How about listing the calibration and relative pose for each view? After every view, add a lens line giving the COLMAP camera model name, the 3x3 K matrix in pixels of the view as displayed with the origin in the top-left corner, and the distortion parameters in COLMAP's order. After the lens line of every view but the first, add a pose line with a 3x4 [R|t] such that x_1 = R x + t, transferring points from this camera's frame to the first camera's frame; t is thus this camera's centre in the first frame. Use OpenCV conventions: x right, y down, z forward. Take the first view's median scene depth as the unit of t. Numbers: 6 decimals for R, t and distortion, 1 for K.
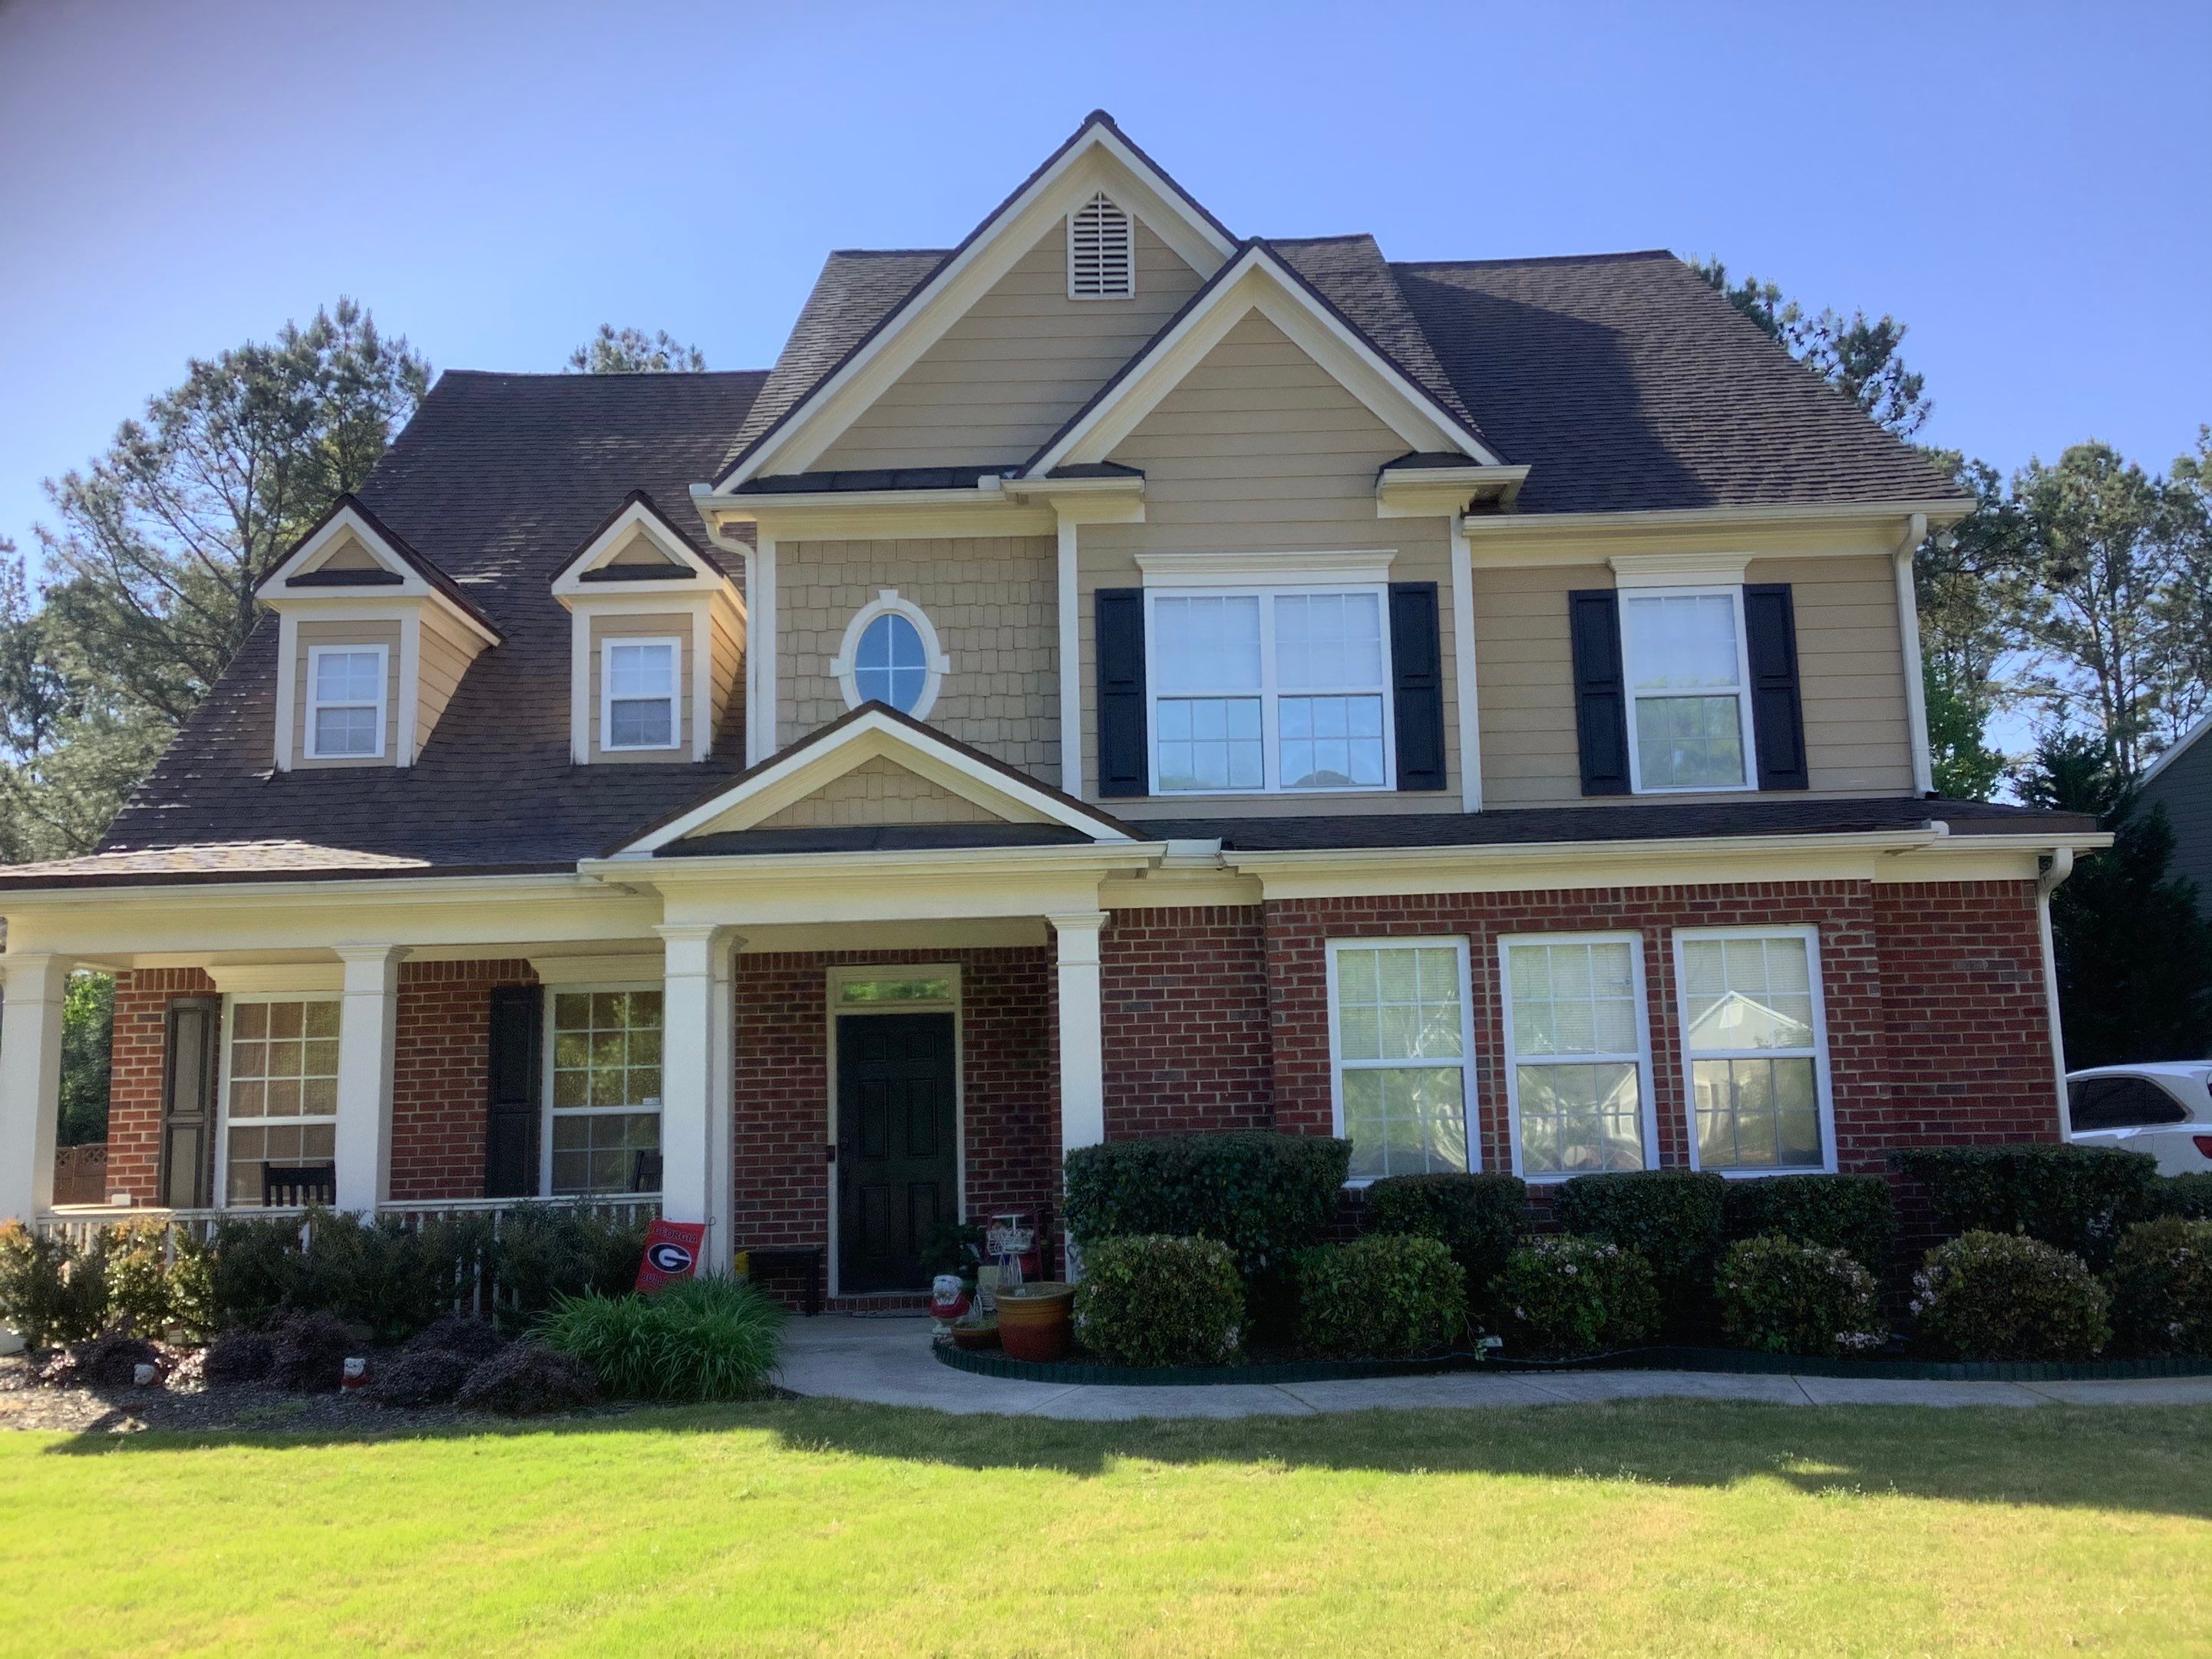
lens RADIAL K [[2054.3, 0, 1106.0], [0, 2054.3, 829.5], [0, 0, 1]] dist [0.124610, -0.271317]
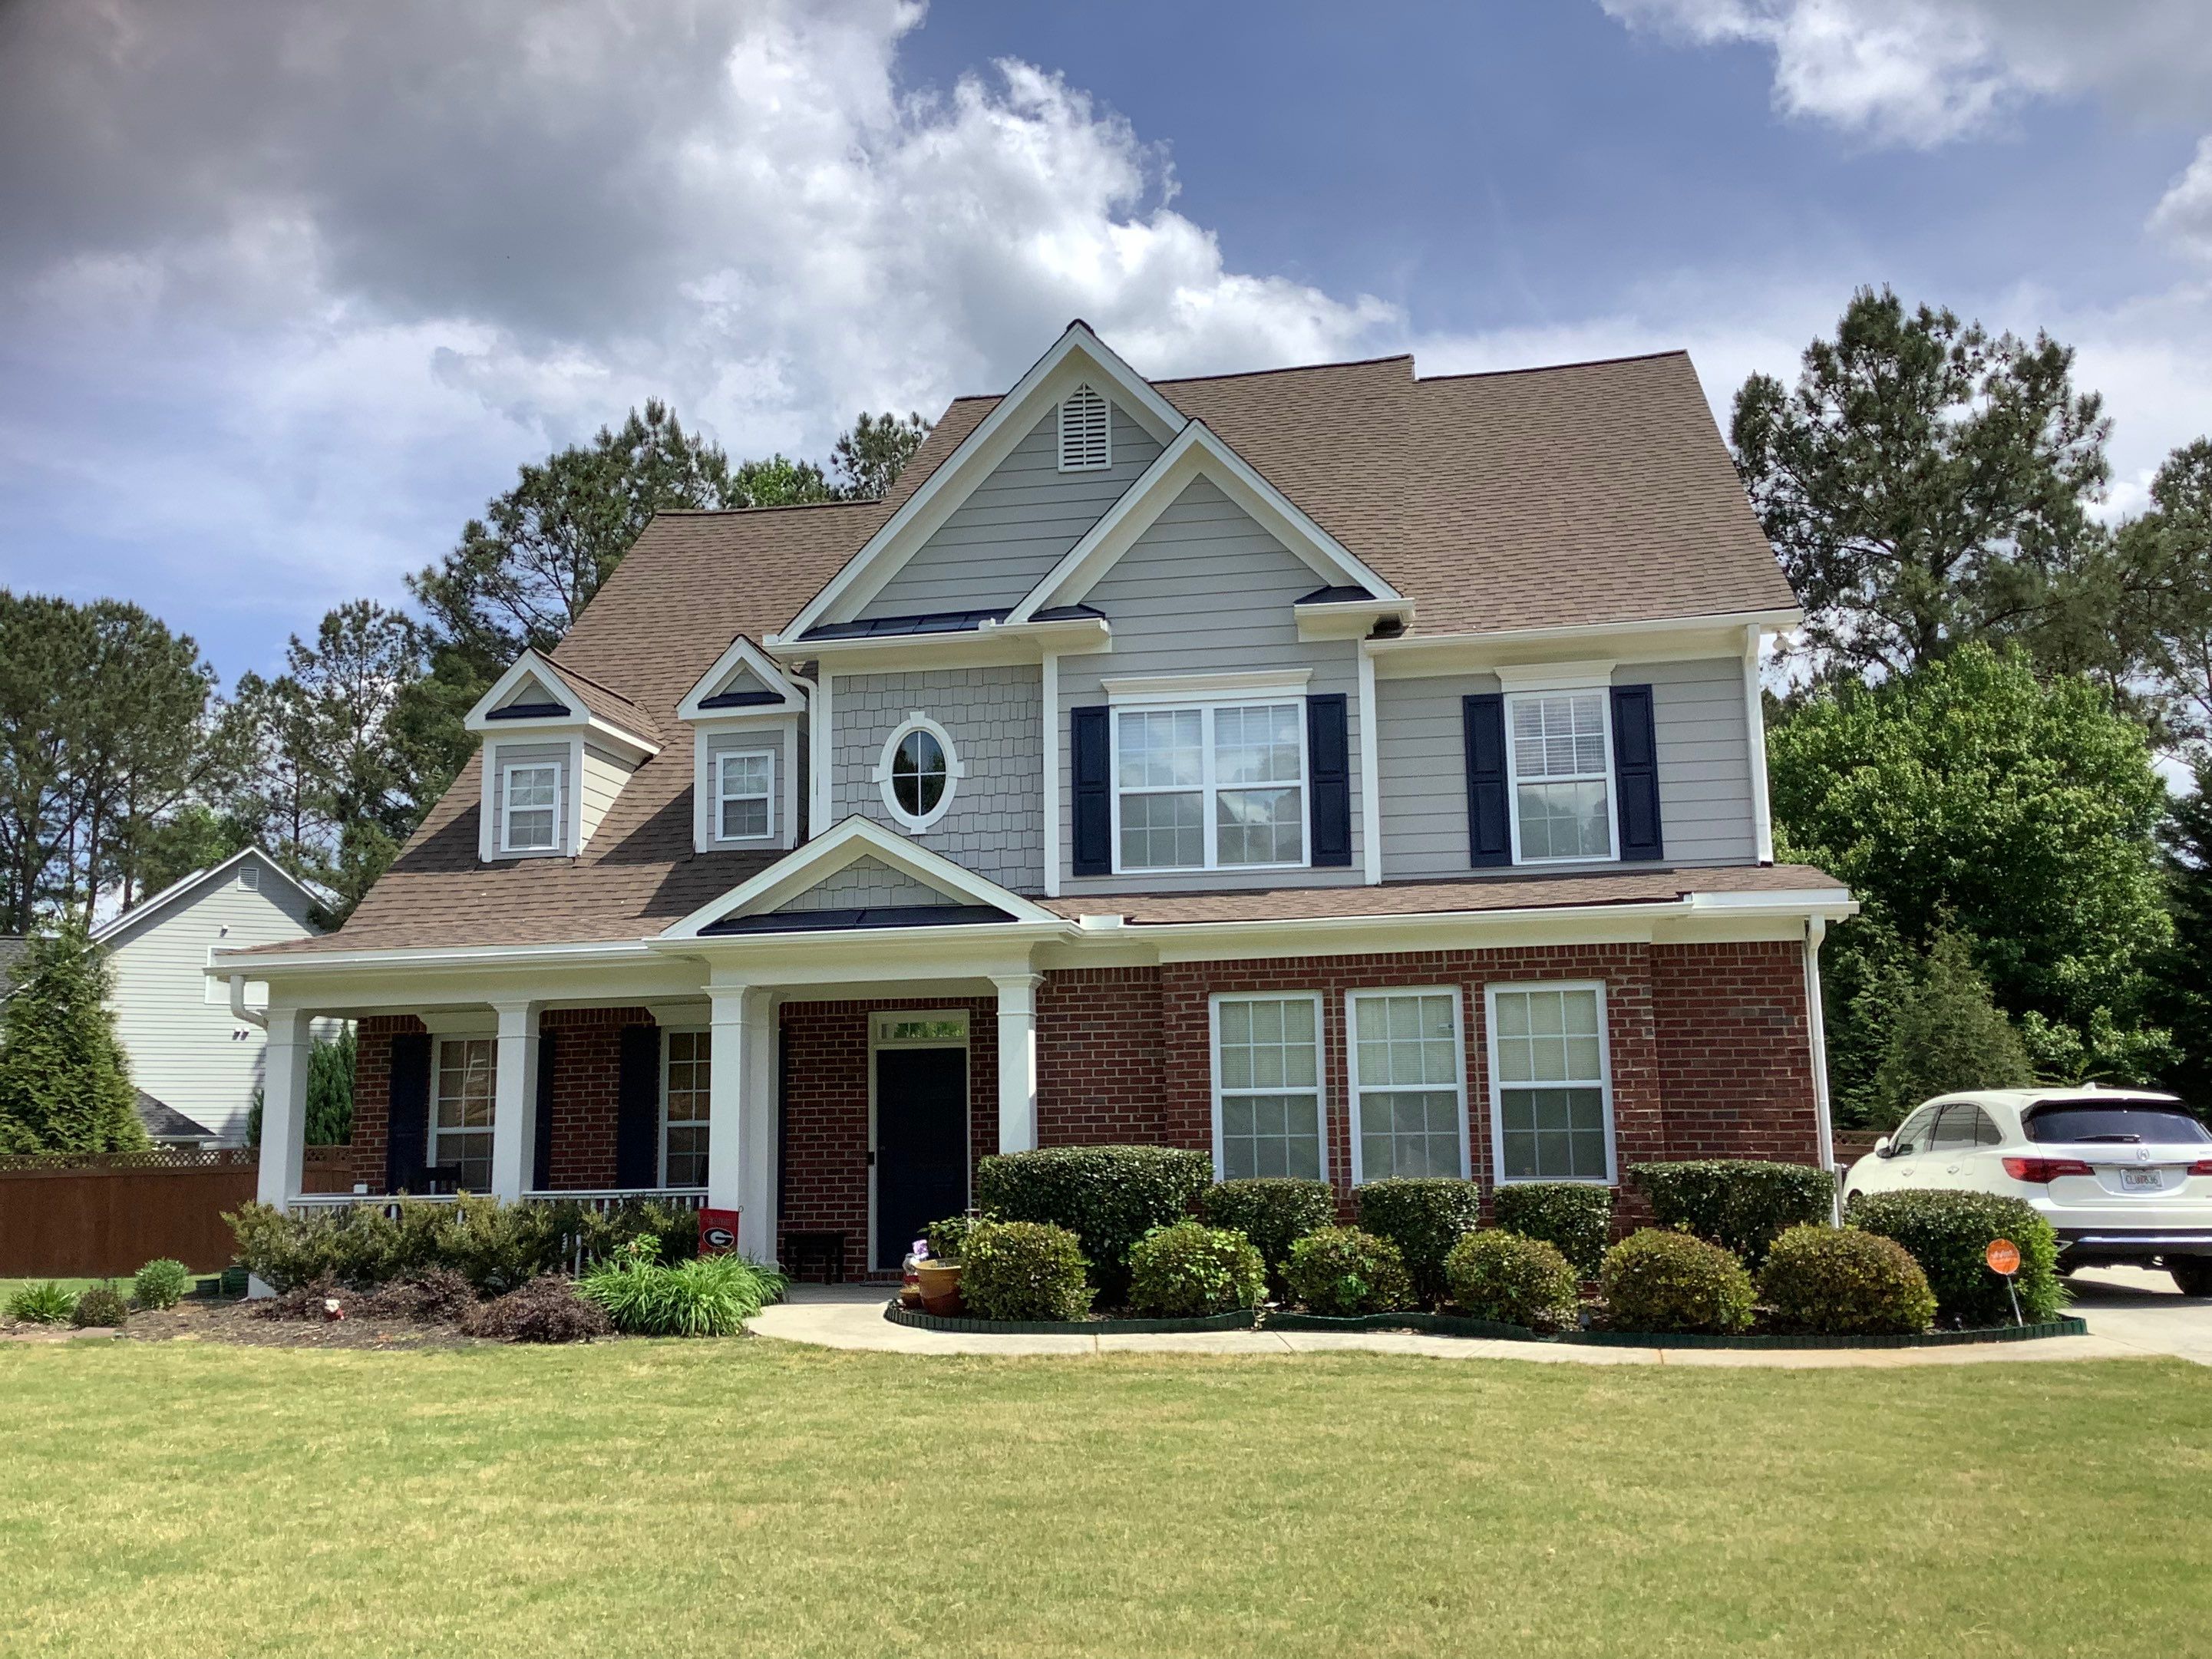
lens RADIAL K [[2053.7, 0, 1069.0], [0, 2053.7, 830.6], [0, 0, 1]] dist [0.094665, -0.135368]
pose [[0.981146, -0.020893, -0.192137, 0.262478], [0.020798, 0.999781, -0.002515, -0.044723], [0.192147, -0.001529, 0.981365, -0.252252]]
